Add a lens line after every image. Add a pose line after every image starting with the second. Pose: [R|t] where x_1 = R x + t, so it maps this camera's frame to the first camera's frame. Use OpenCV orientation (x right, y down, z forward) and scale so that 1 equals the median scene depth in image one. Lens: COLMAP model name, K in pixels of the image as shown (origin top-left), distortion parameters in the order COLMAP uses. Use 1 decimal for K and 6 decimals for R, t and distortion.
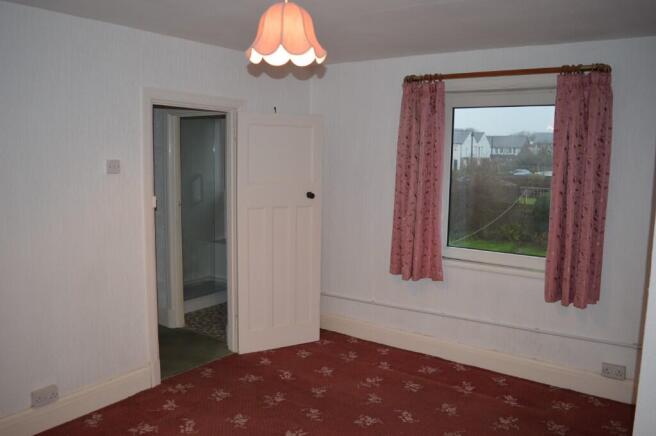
lens RADIAL K [[524.8, 0, 328.0], [0, 524.8, 218.0], [0, 0, 1]] dist [-0.092876, 0.015093]
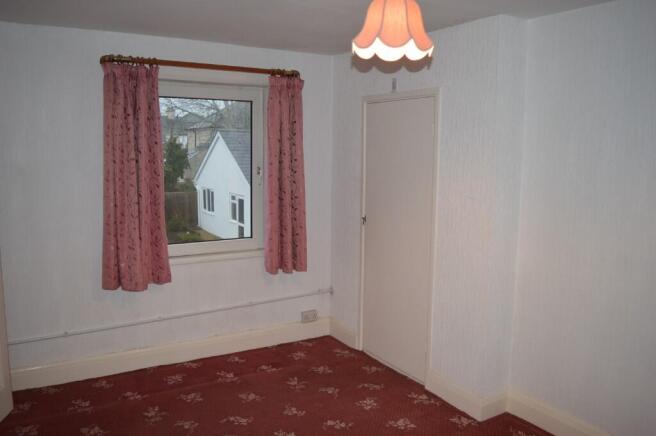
lens RADIAL K [[524.8, 0, 328.0], [0, 524.8, 218.0], [0, 0, 1]] dist [-0.092876, 0.015093]
pose [[0.400319, -0.131333, 0.906916, -0.540907], [0.102815, 0.989865, 0.097962, -0.060328], [-0.910590, 0.054028, 0.409765, 0.384036]]
